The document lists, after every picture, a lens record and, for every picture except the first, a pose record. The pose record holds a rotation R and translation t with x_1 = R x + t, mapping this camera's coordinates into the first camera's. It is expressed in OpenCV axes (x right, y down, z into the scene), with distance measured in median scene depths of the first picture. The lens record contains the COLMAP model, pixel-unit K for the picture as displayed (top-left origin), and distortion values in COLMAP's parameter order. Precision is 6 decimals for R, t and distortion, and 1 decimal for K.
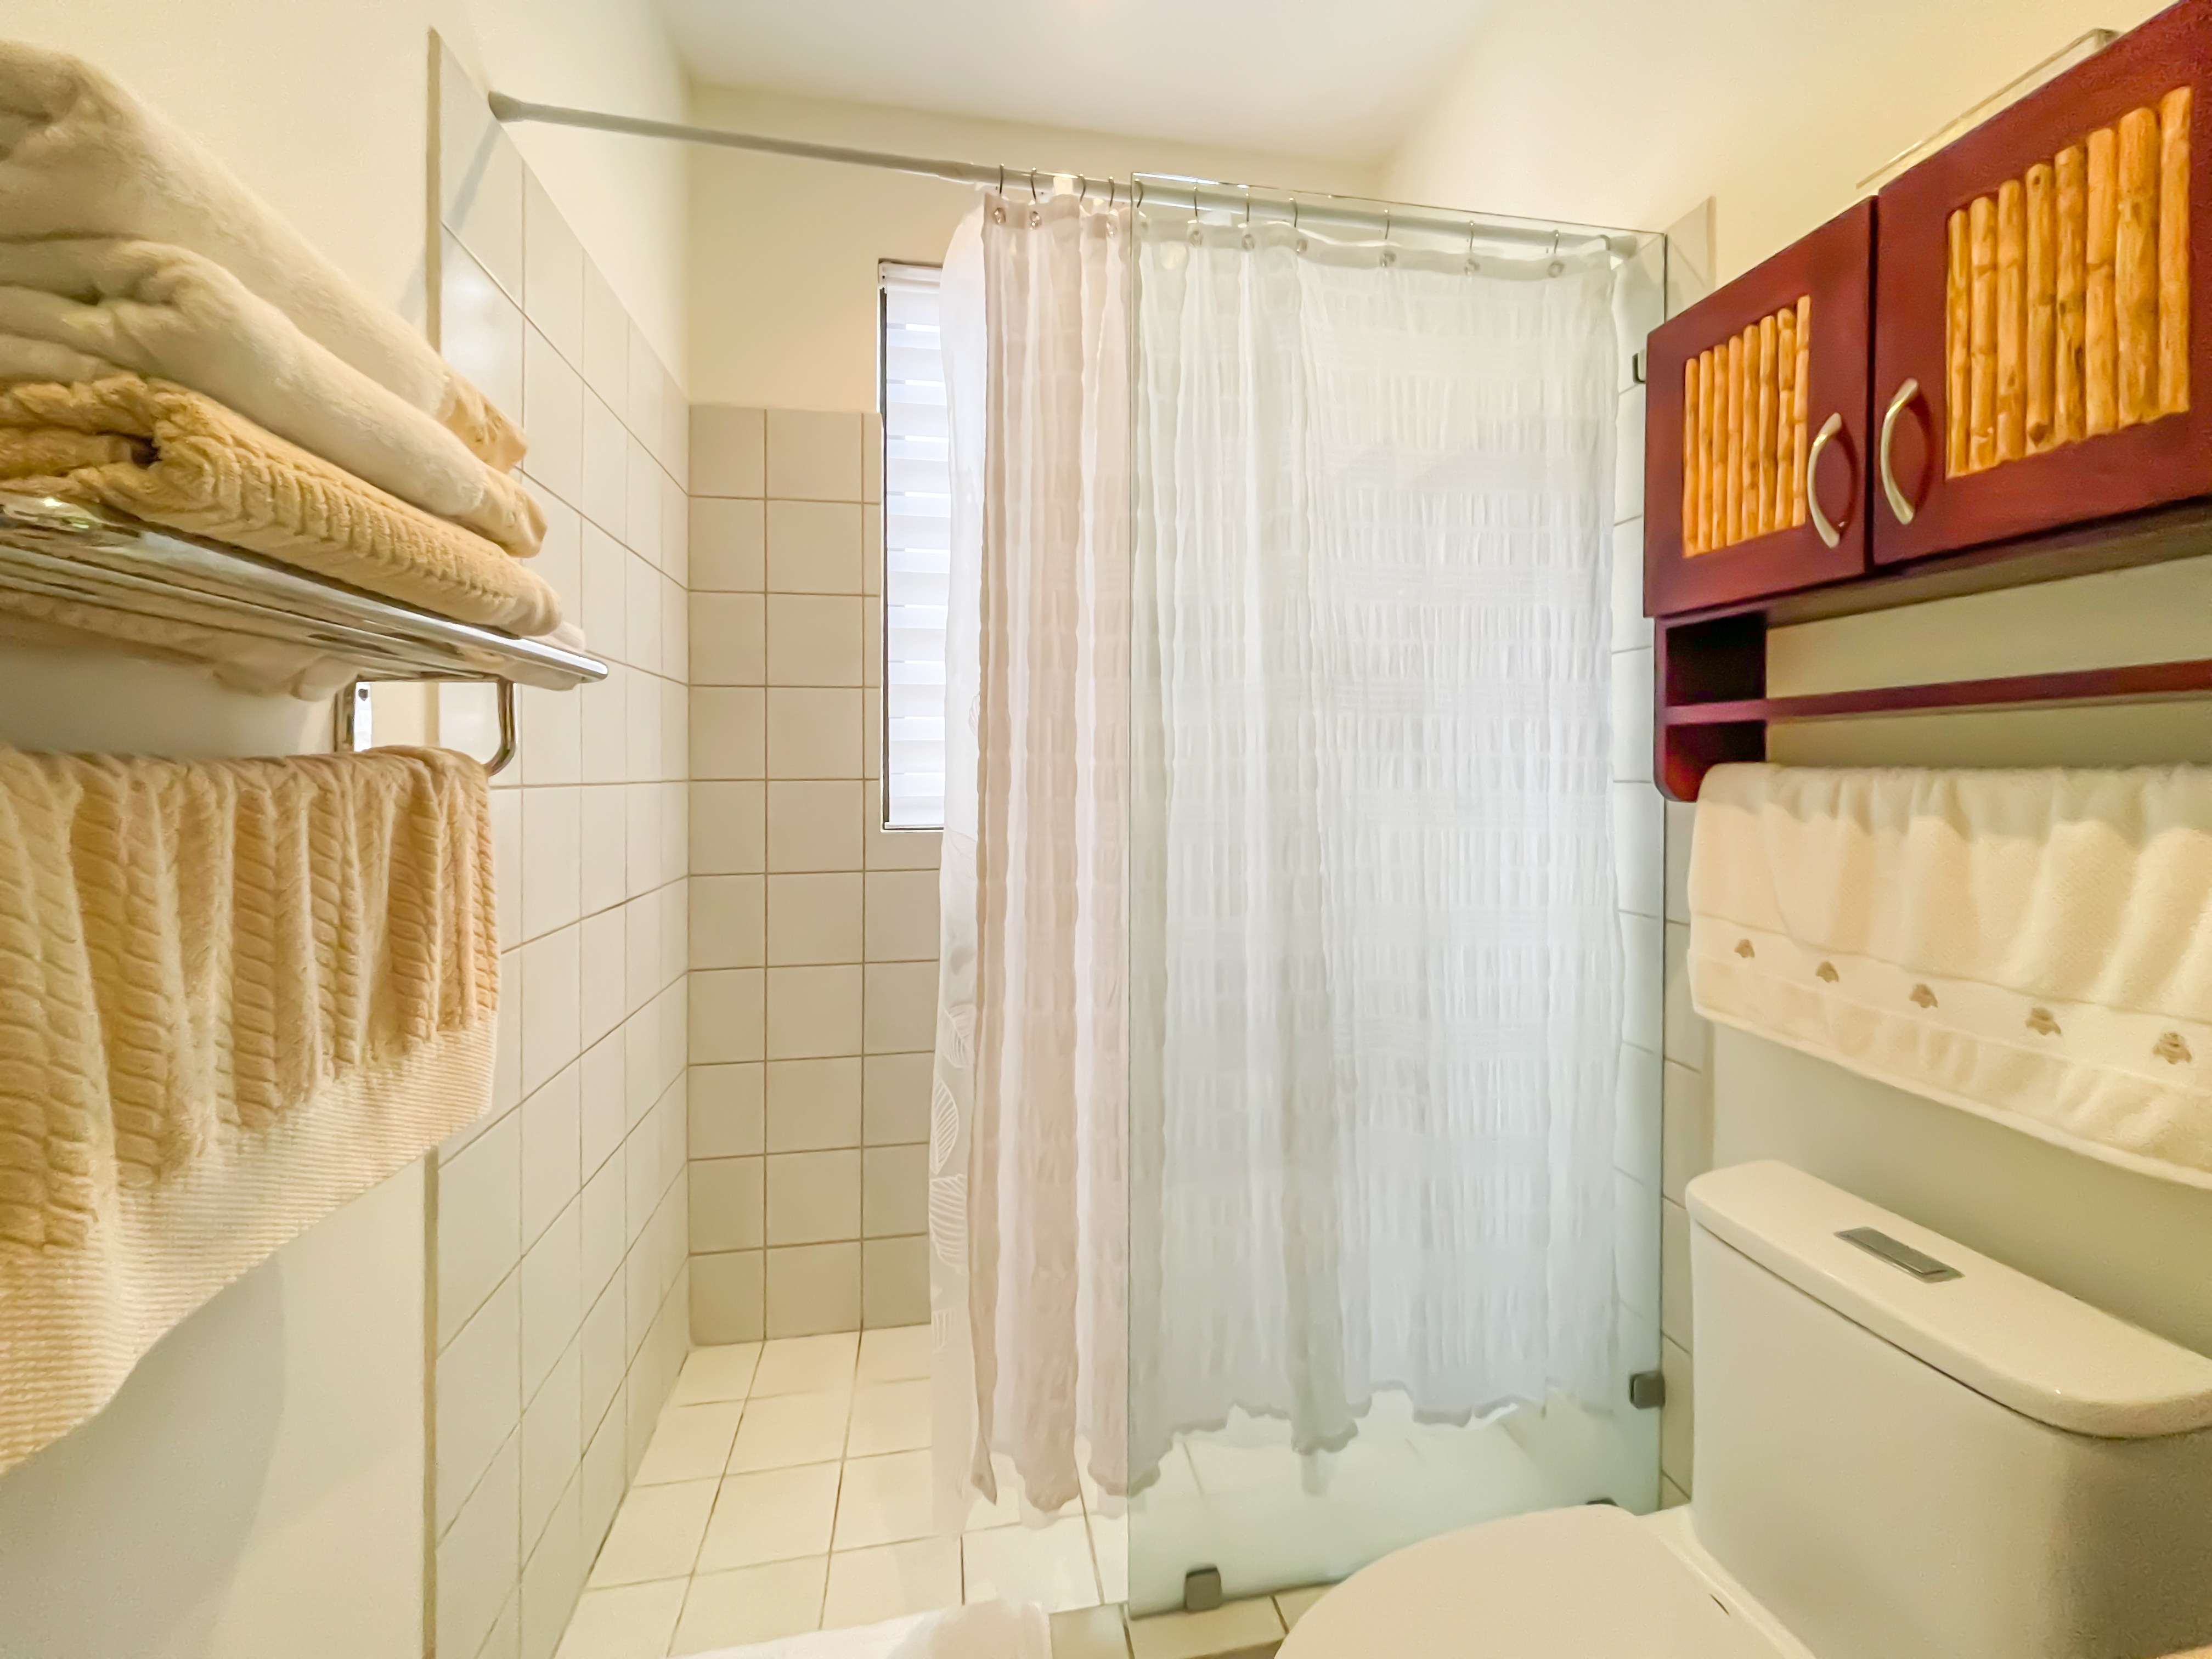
lens RADIAL K [[915.9, 0, 1105.4], [0, 915.9, 780.1], [0, 0, 1]] dist [-0.006140, 0.000099]
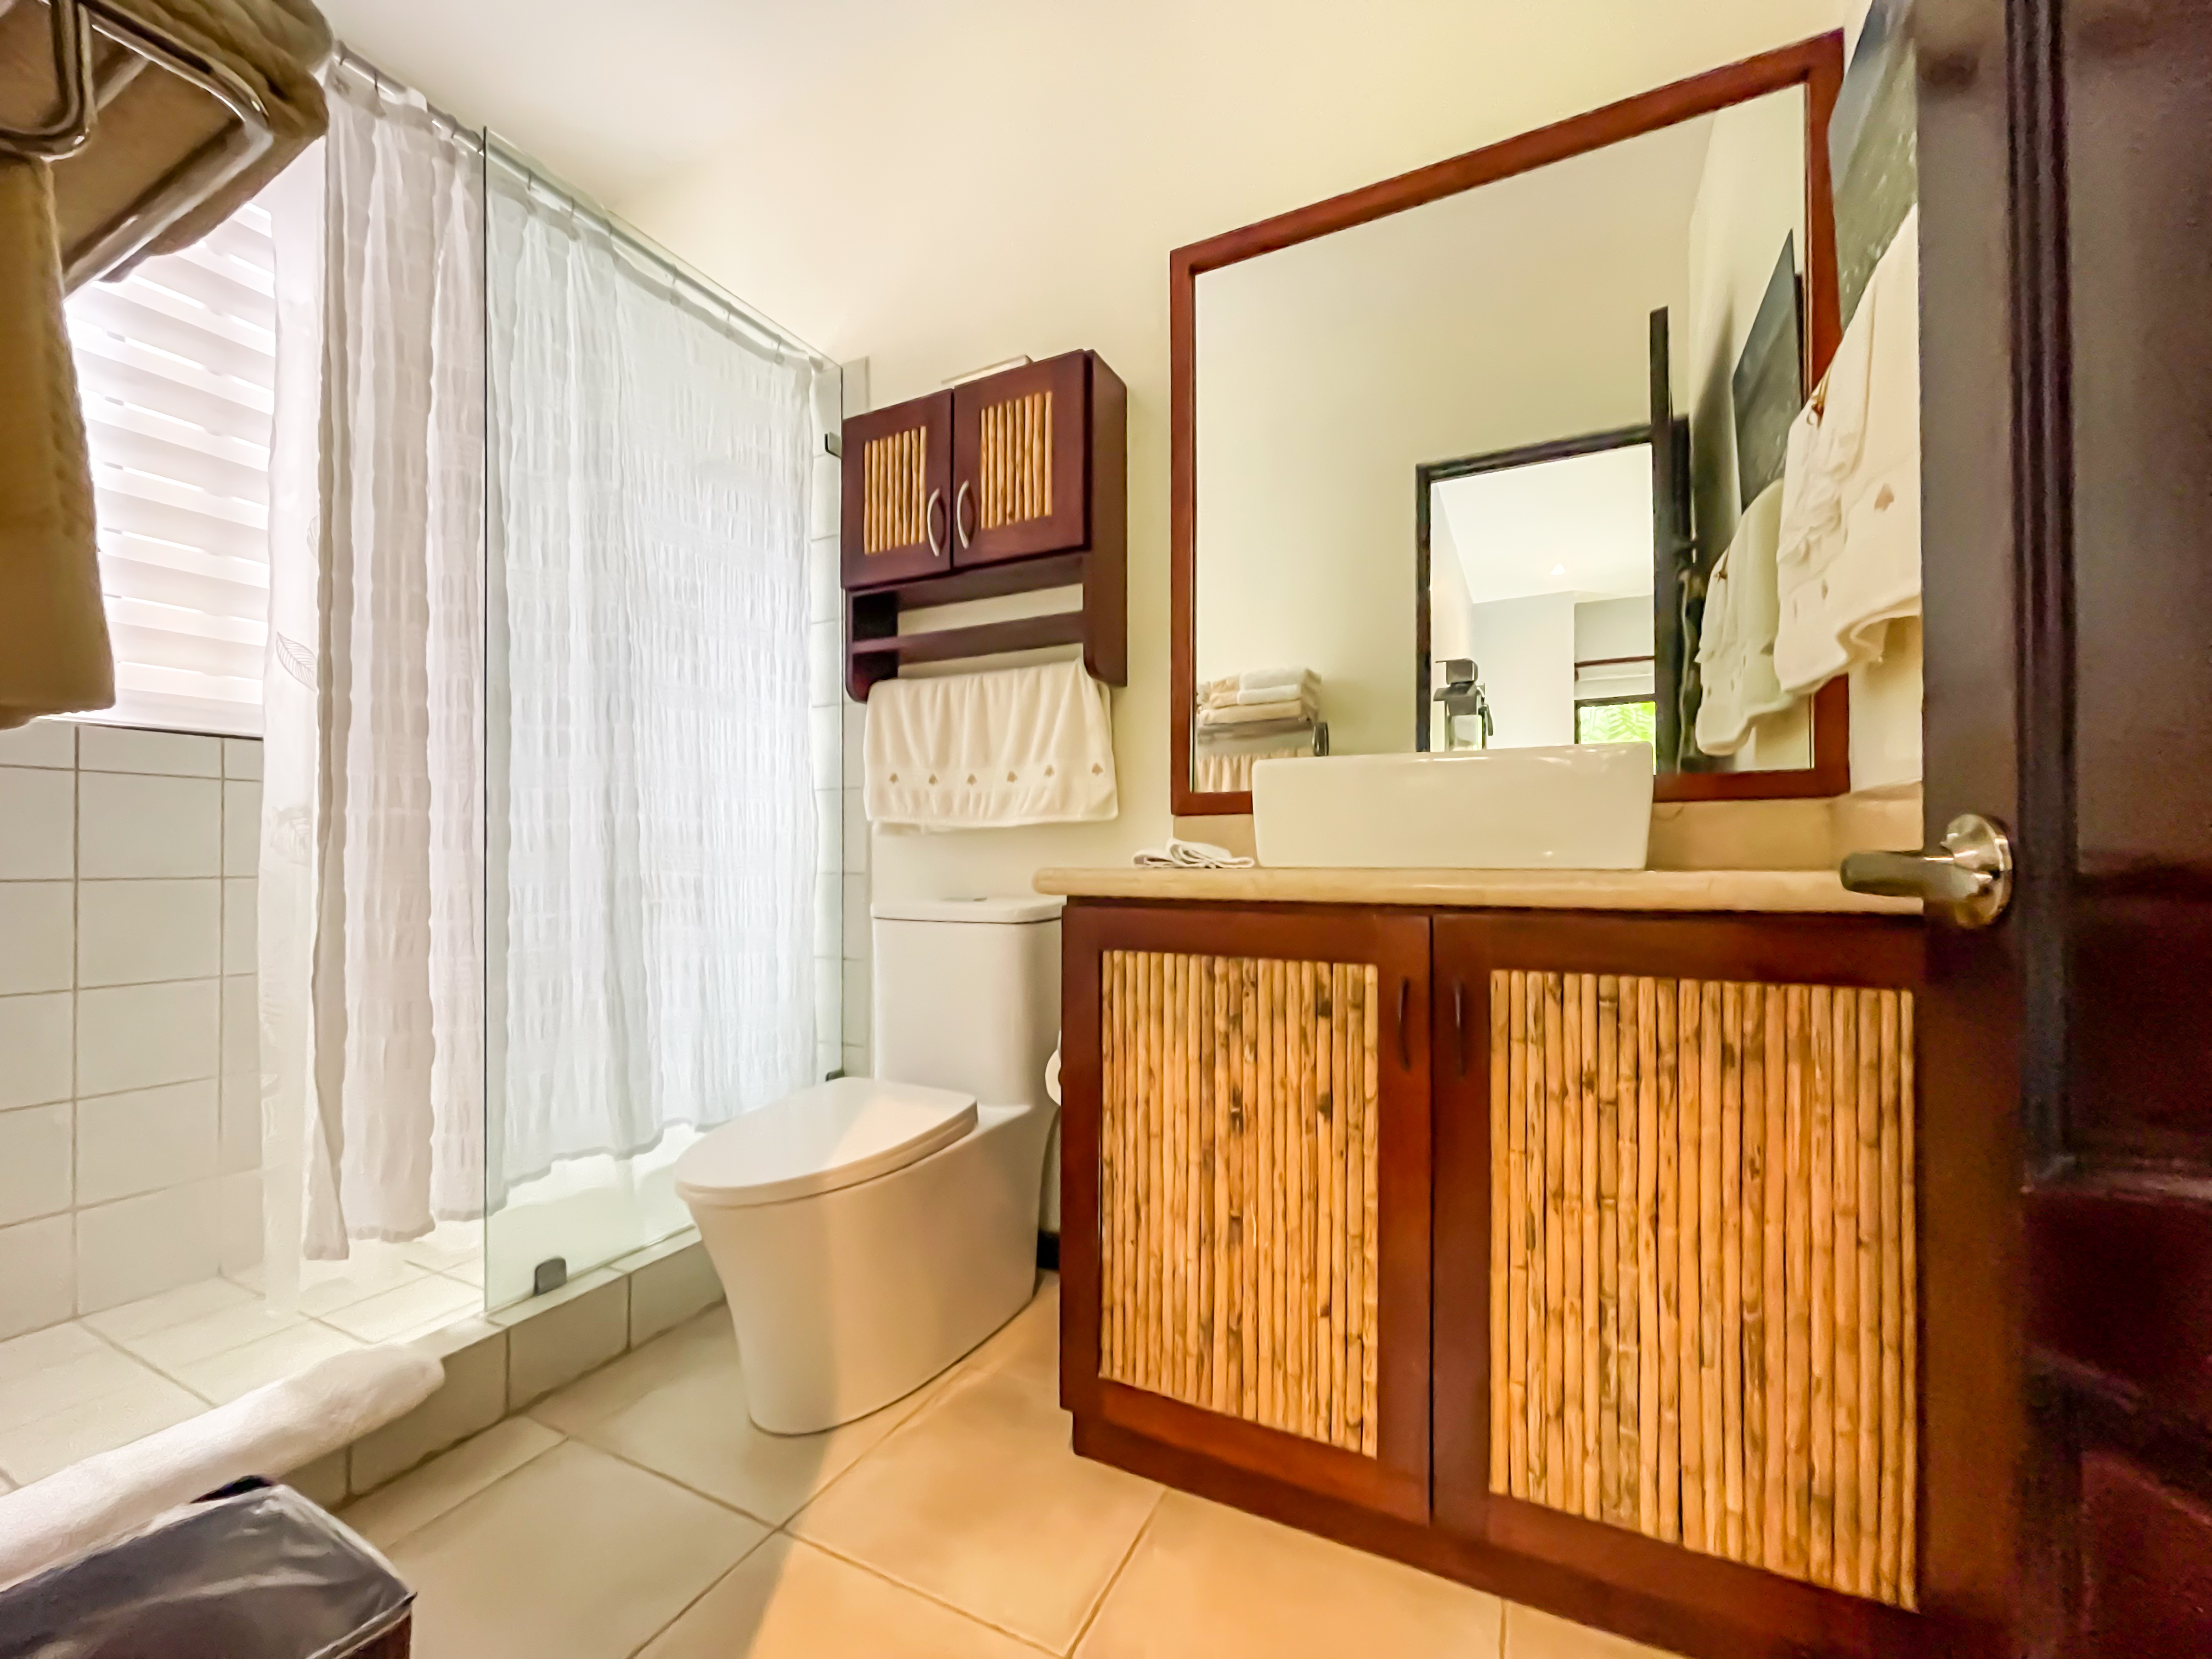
lens RADIAL K [[896.2, 0, 1108.4], [0, 896.2, 843.7], [0, 0, 1]] dist [-0.006179, -0.000098]
pose [[0.601287, 0.009806, 0.798973, -0.446285], [0.008925, 0.999780, -0.018987, 0.346954], [-0.798983, 0.018548, 0.601067, -0.389287]]
